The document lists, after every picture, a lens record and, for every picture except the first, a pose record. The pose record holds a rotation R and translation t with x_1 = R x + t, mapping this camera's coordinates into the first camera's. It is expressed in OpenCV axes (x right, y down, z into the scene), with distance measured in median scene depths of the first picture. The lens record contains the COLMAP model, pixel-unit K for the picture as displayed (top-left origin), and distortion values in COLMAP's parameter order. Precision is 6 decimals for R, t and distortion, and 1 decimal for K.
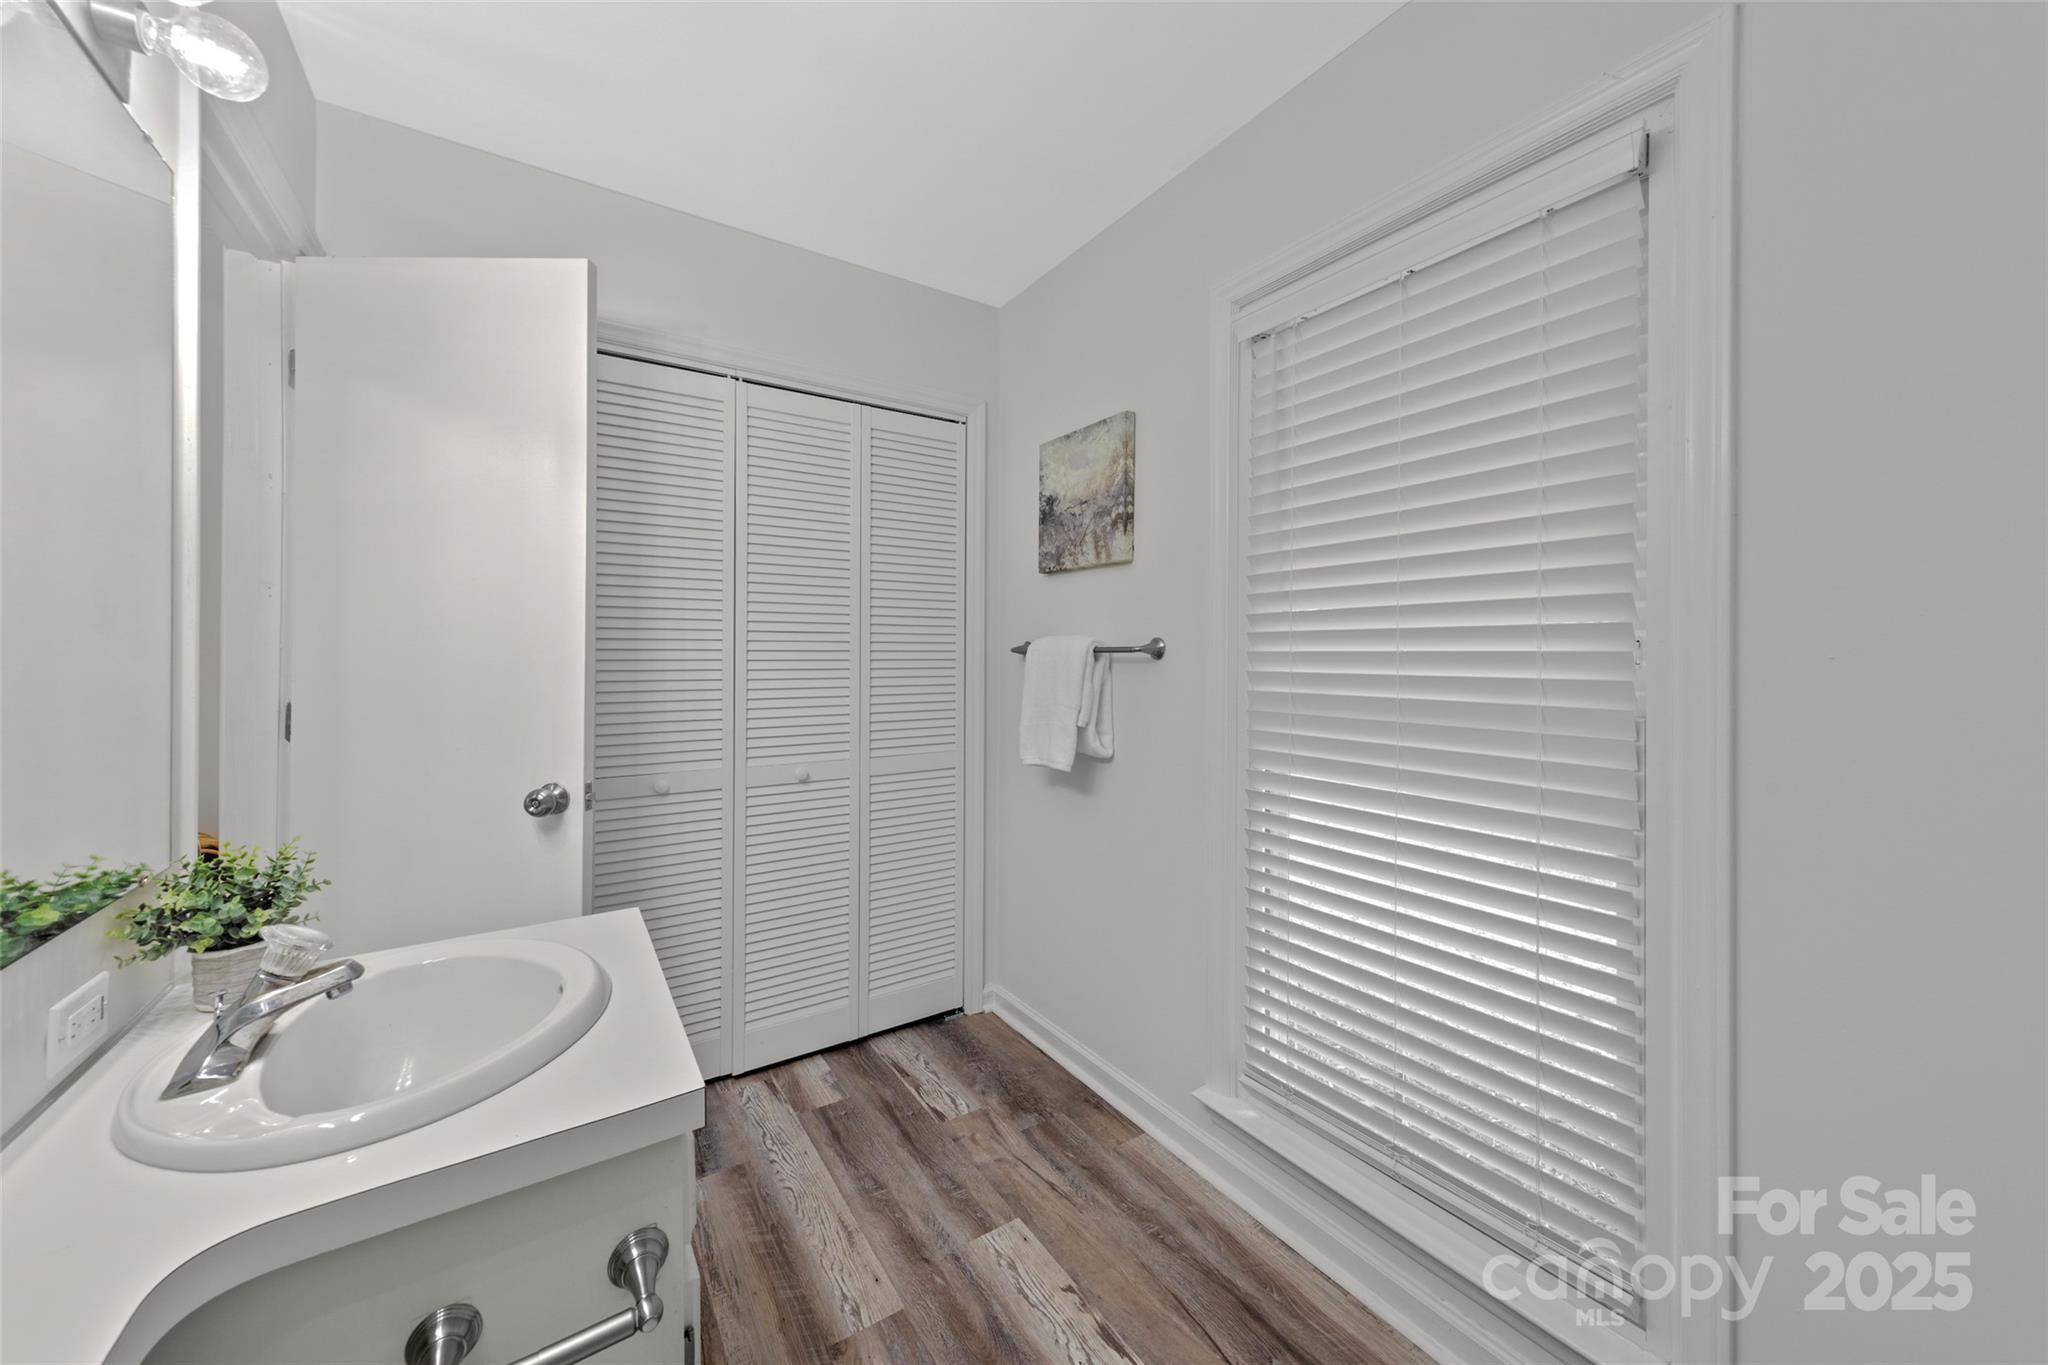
lens RADIAL K [[737.7, 0, 1029.5], [0, 737.7, 653.1], [0, 0, 1]] dist [0.000633, 0.000015]
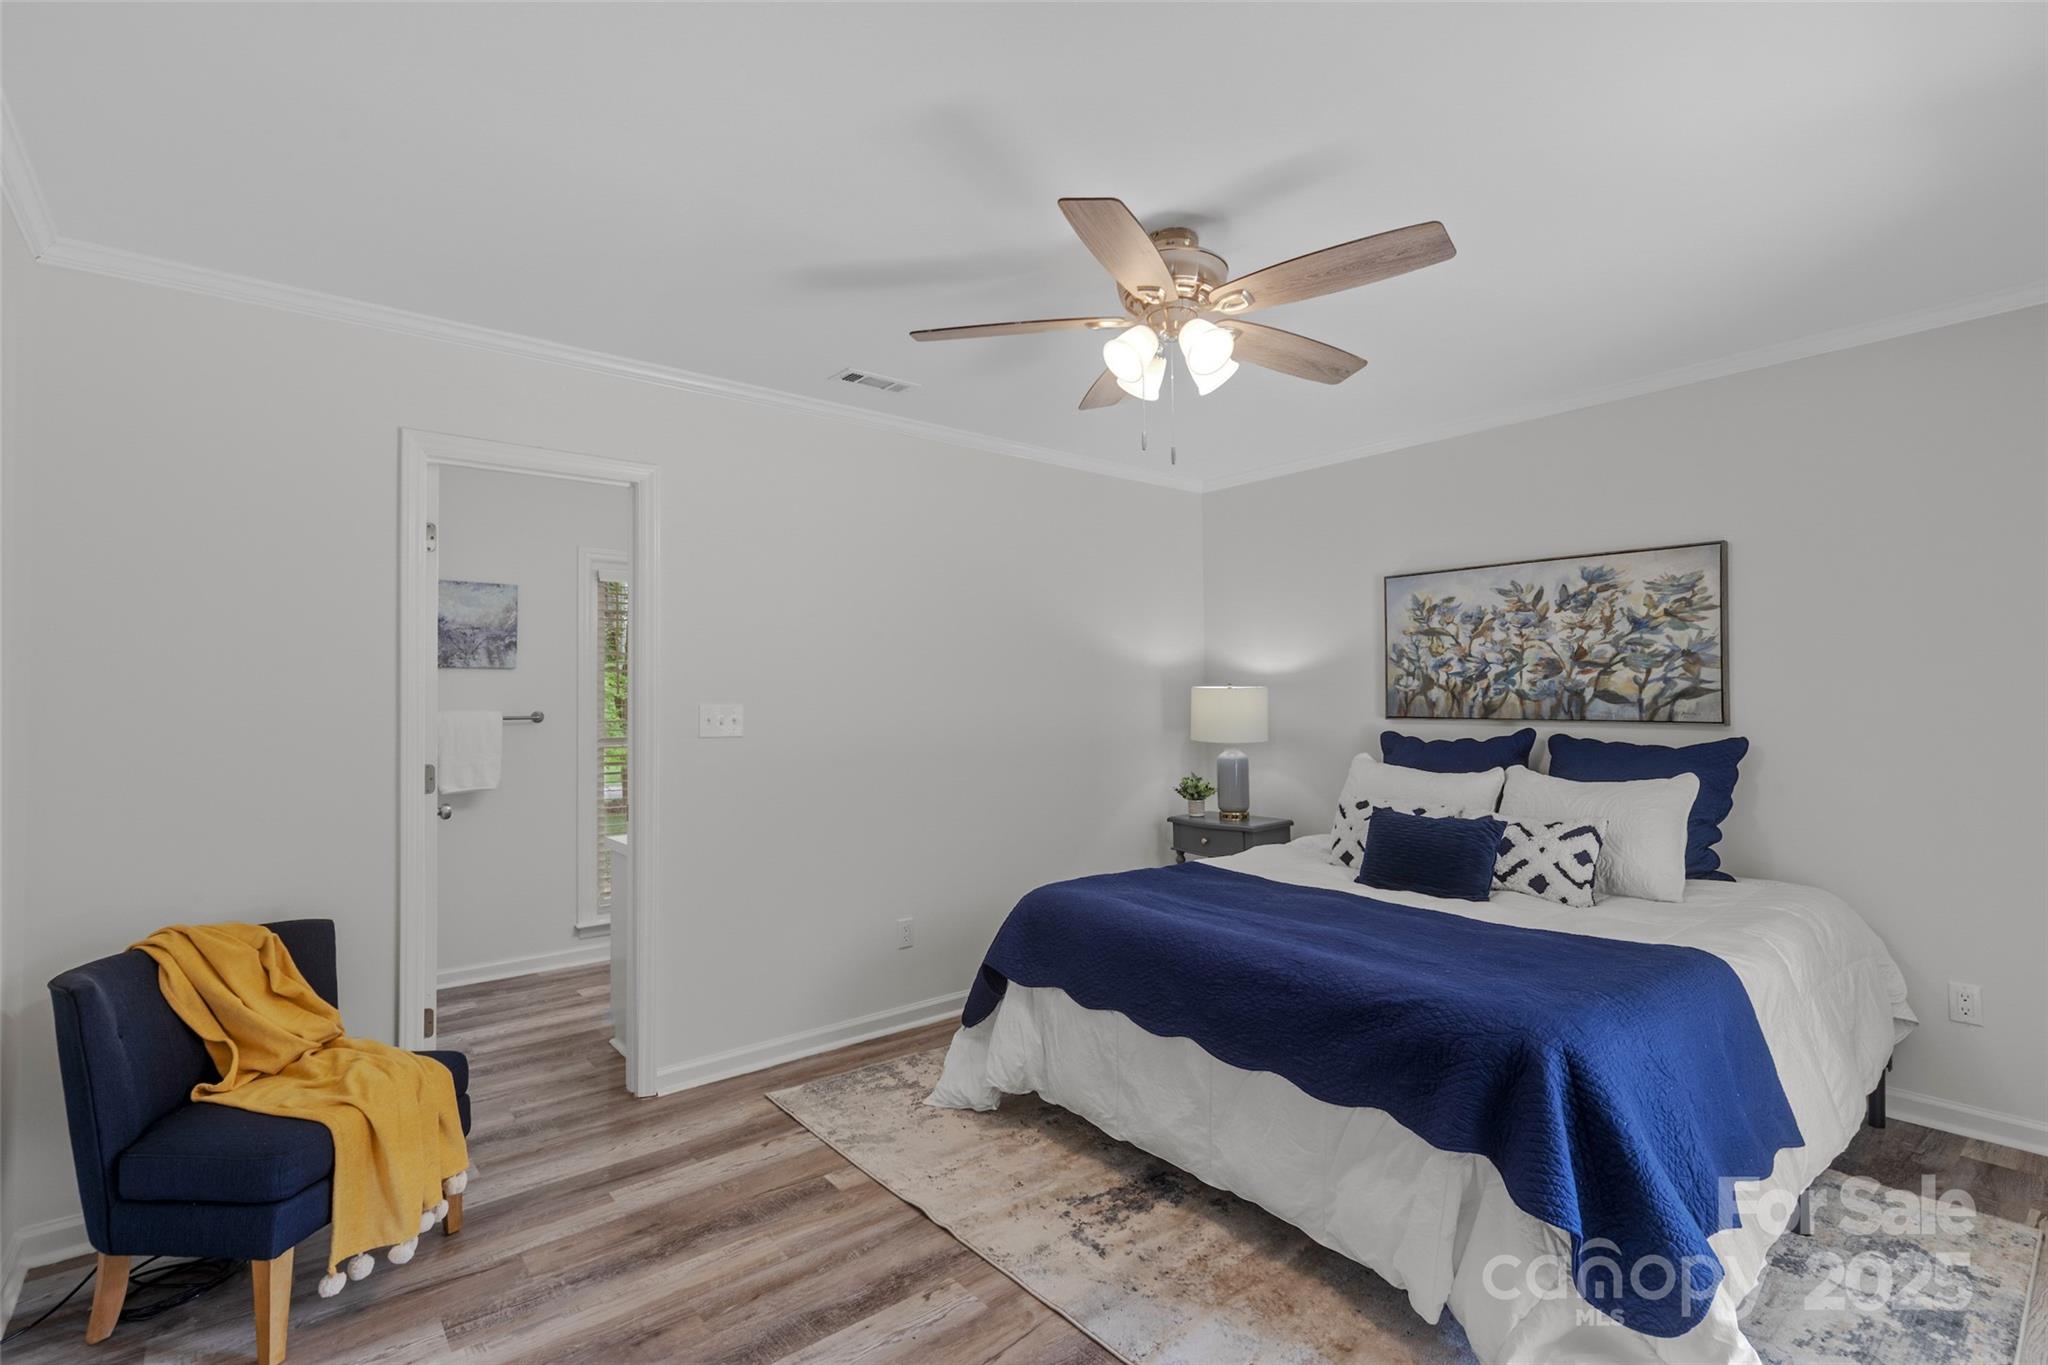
lens RADIAL K [[949.3, 0, 1022.8], [0, 949.3, 655.4], [0, 0, 1]] dist [0.000180, -0.000269]
pose [[-0.107131, 0.044972, 0.993227, -2.269354], [0.006844, 0.998986, -0.044494, -0.044707], [-0.994221, 0.002030, -0.107330, 0.020397]]
